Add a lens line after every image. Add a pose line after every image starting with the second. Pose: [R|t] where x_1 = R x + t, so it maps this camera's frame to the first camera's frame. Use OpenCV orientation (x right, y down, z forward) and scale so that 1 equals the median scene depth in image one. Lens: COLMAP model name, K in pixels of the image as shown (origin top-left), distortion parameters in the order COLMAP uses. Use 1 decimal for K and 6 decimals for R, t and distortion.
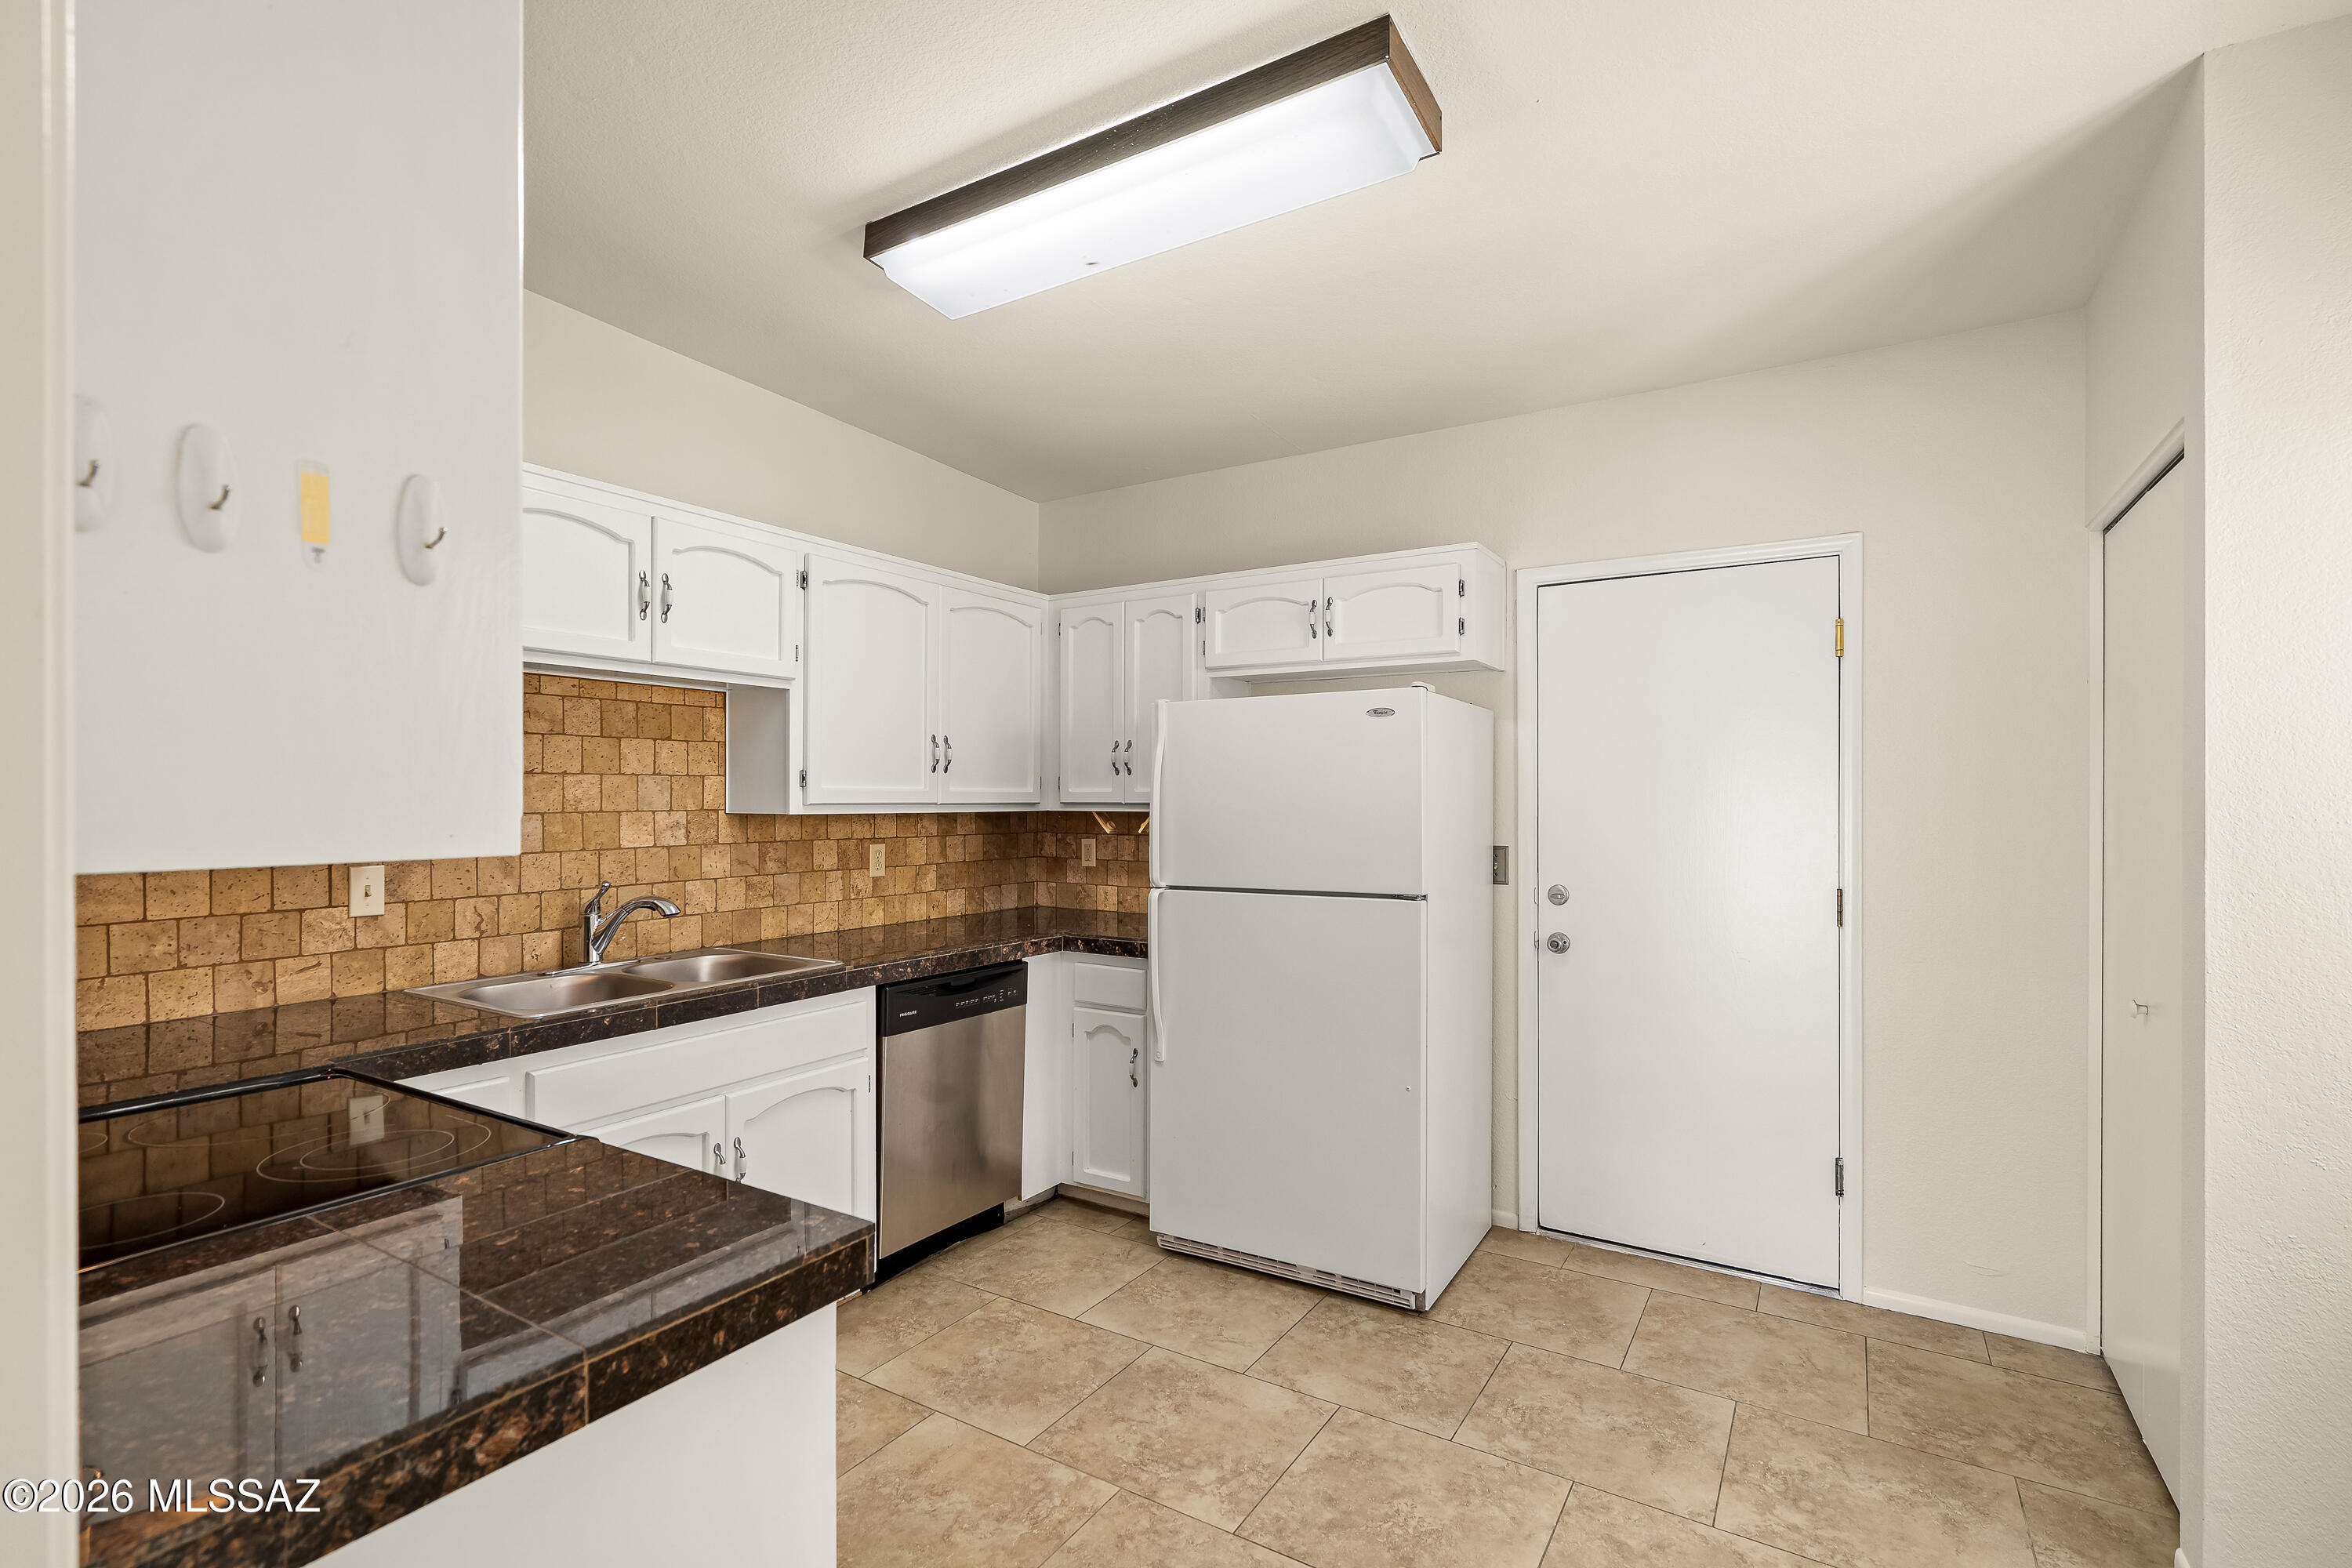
lens RADIAL K [[1078.5, 0, 1171.2], [0, 1078.5, 794.4], [0, 0, 1]] dist [-0.000161, 0.001074]
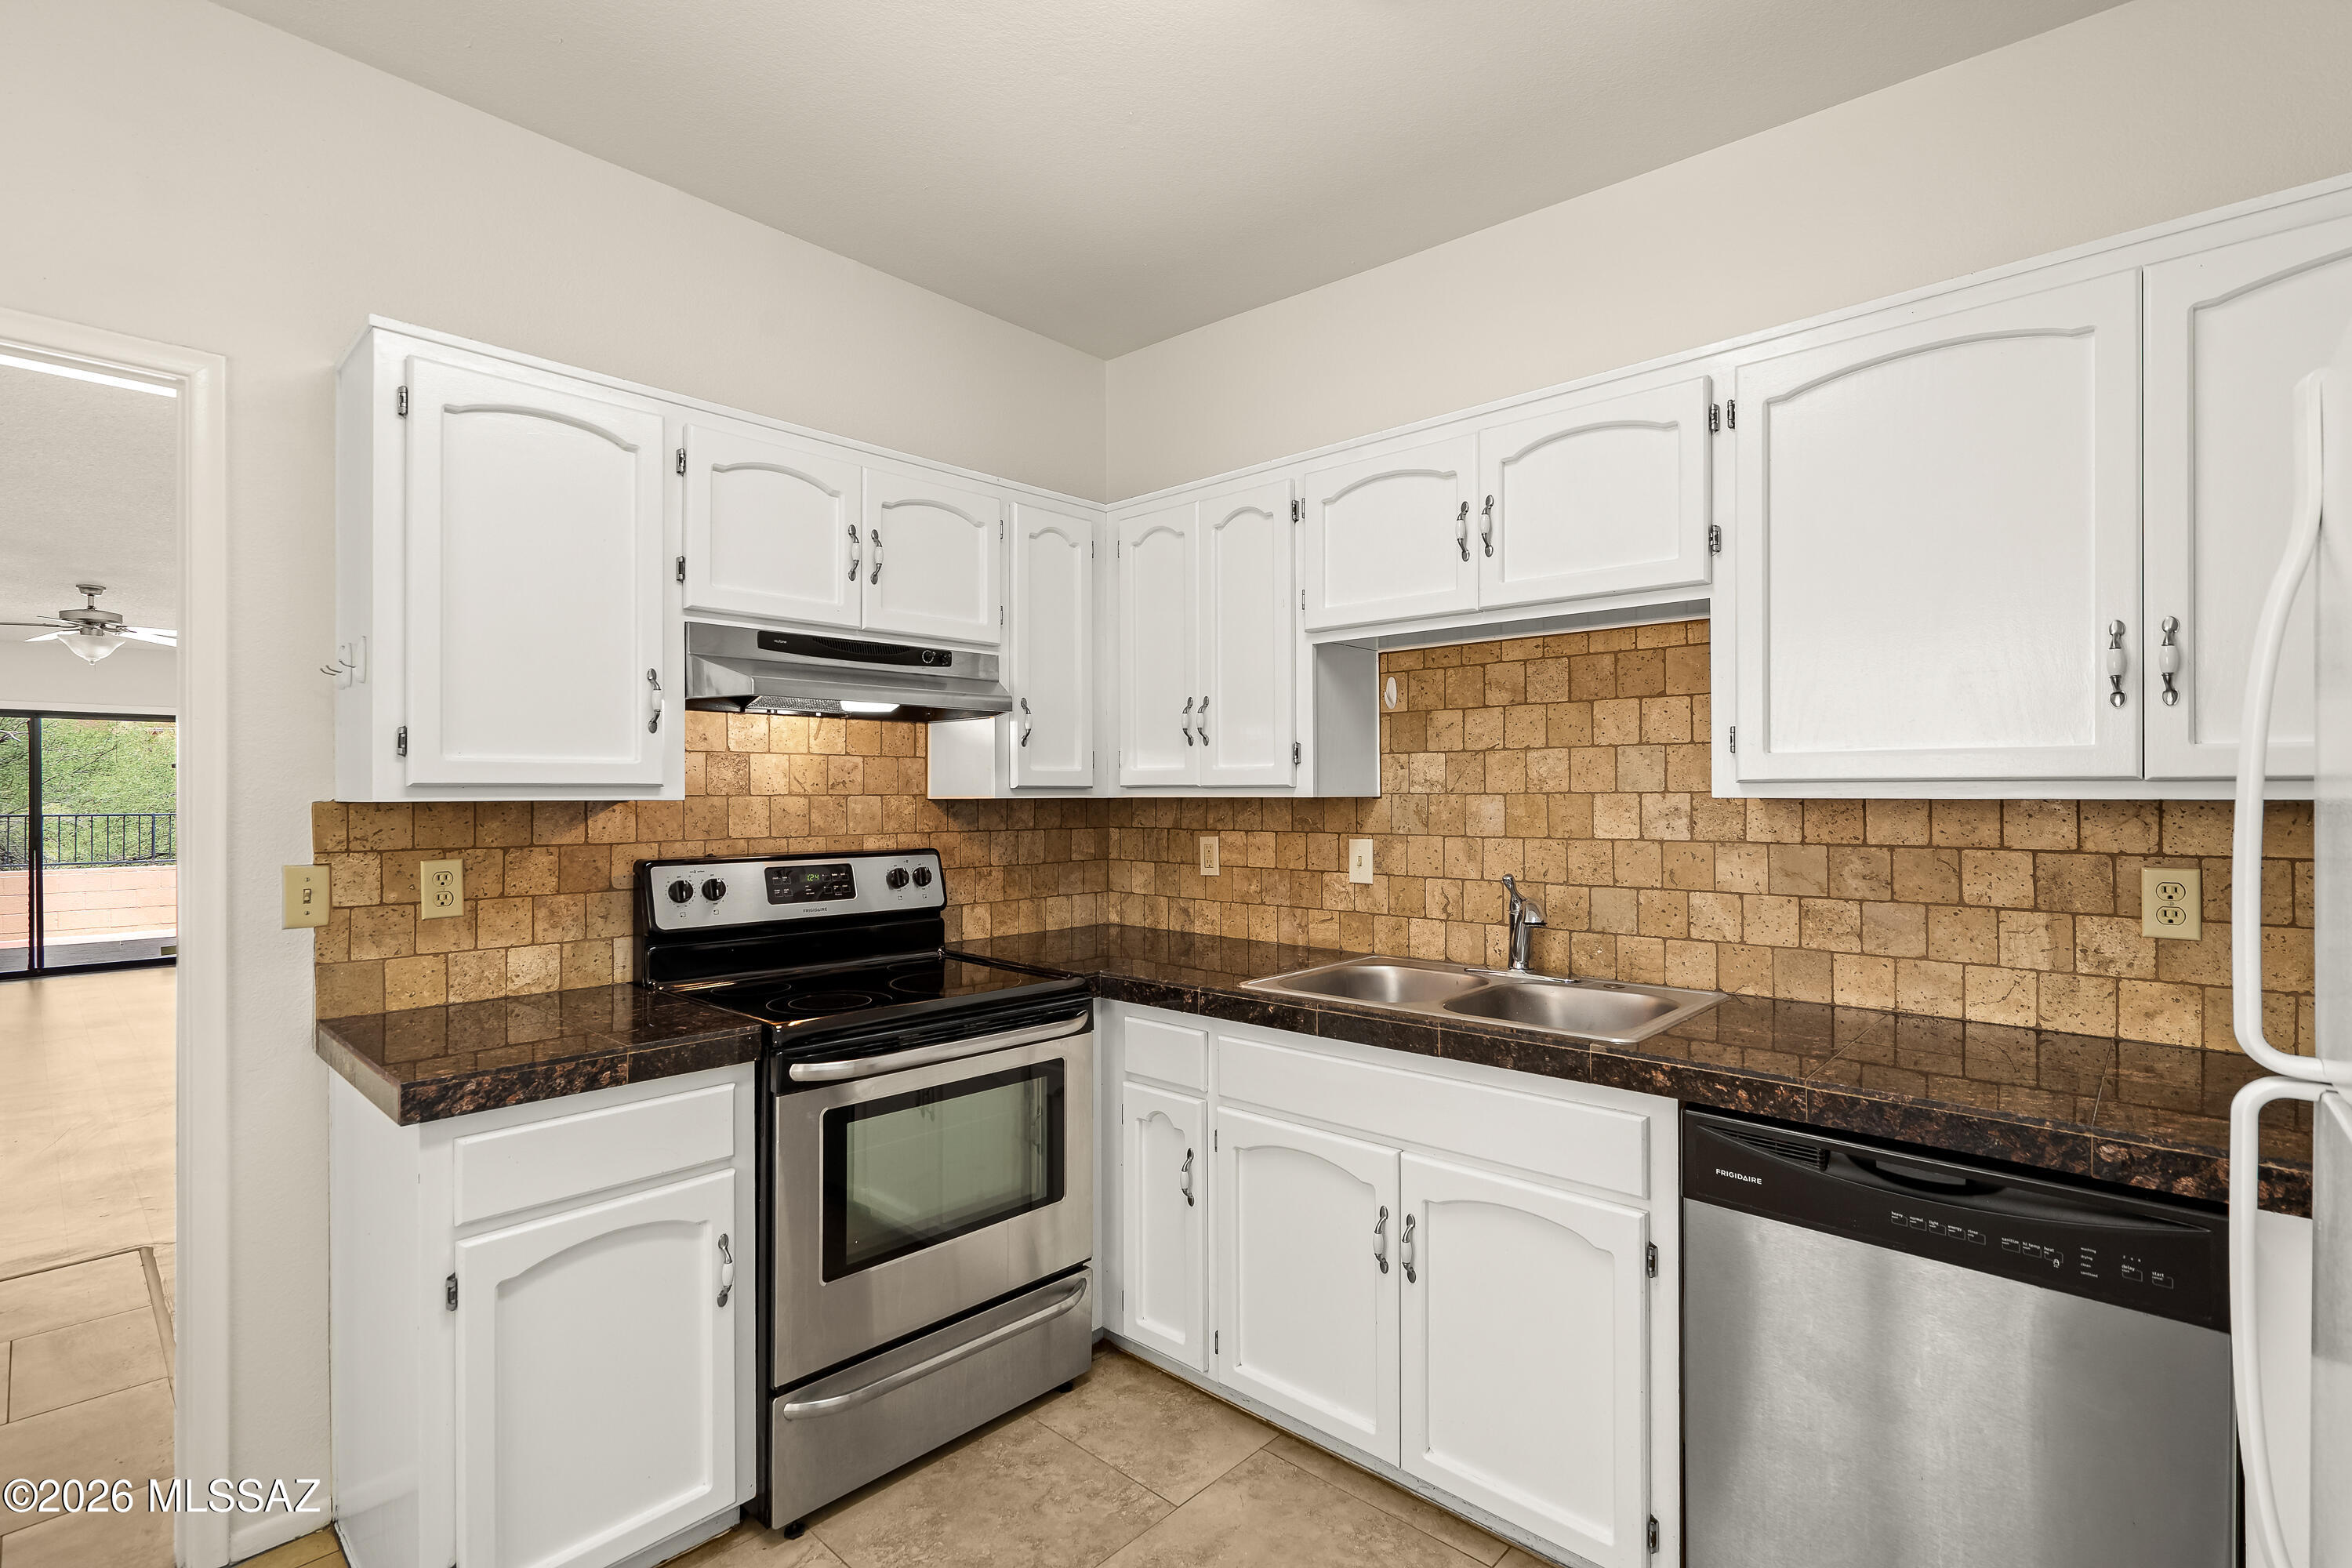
lens RADIAL K [[1079.8, 0, 1176.0], [0, 1079.8, 784.0], [0, 0, 1]] dist [0.003146, 0.000824]
pose [[-0.190842, -0.008457, -0.981584, 0.342029], [0.006167, 0.999933, -0.009814, 0.015709], [0.981601, -0.007926, -0.190777, 0.869845]]
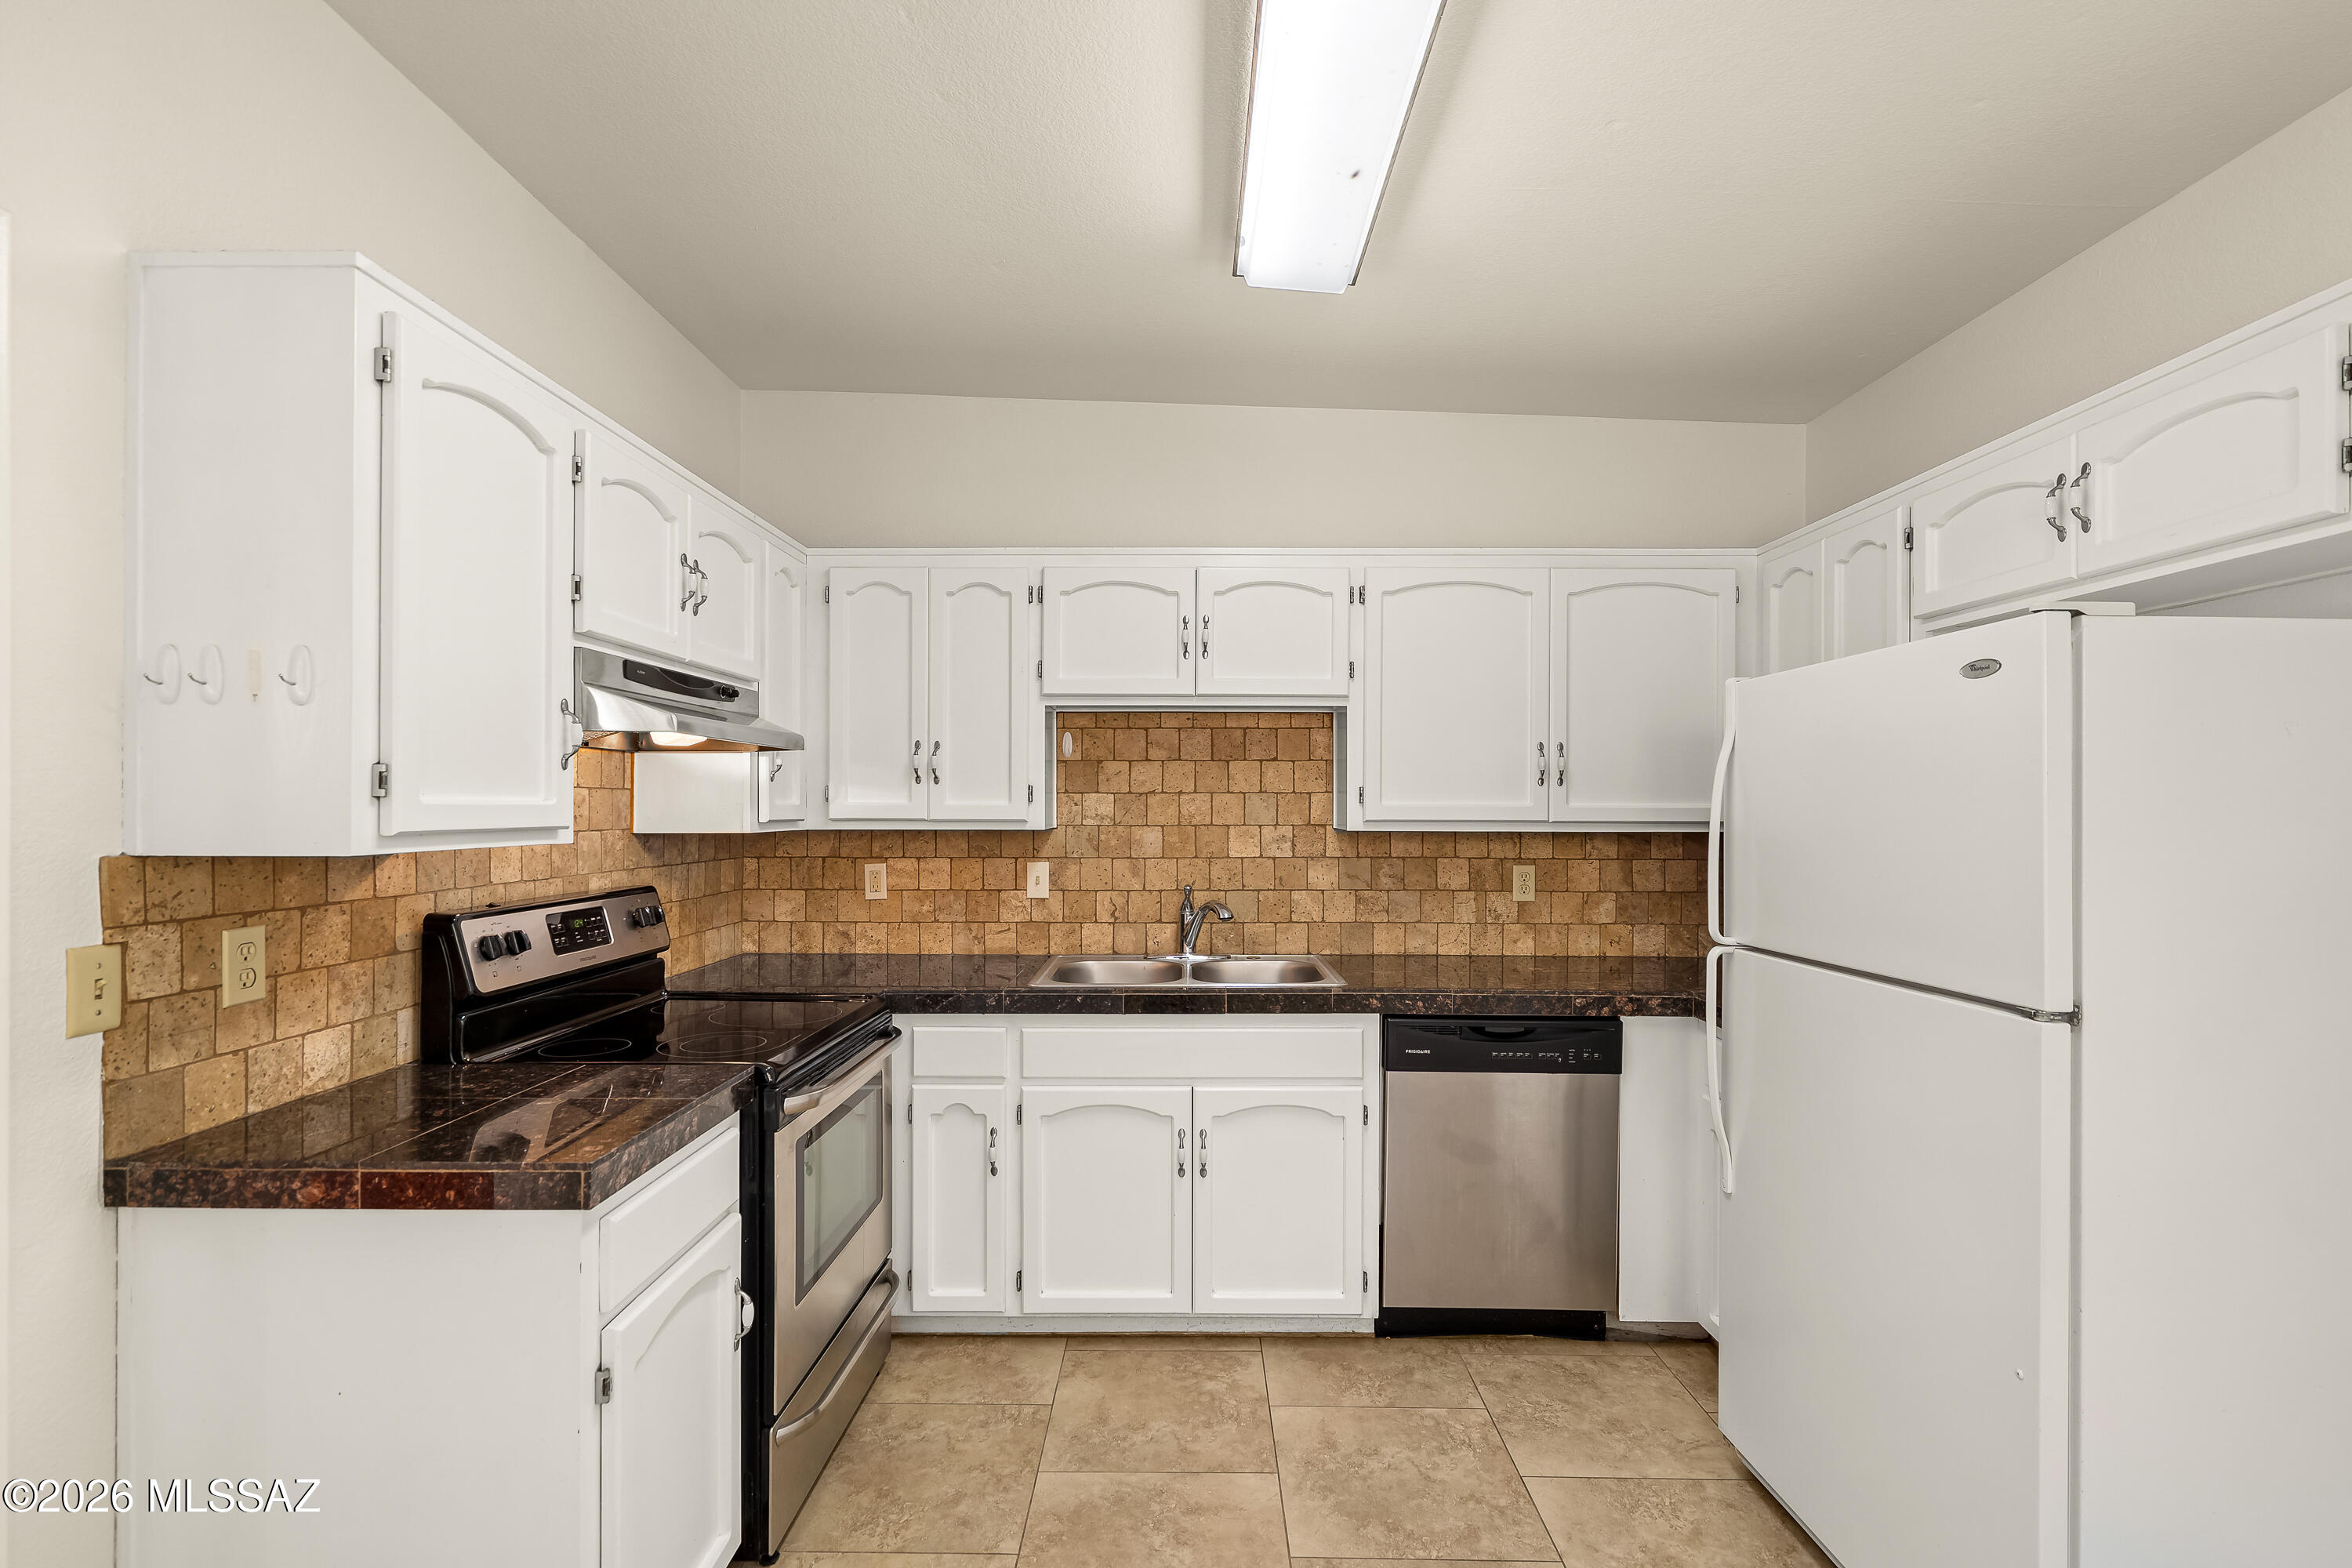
lens RADIAL K [[1078.5, 0, 1171.2], [0, 1078.5, 794.4], [0, 0, 1]] dist [-0.000161, 0.001074]
pose [[0.521702, -0.007717, -0.853093, 0.446078], [0.000610, 0.999962, -0.008672, -0.007201], [0.853128, 0.004004, 0.521687, 0.358383]]
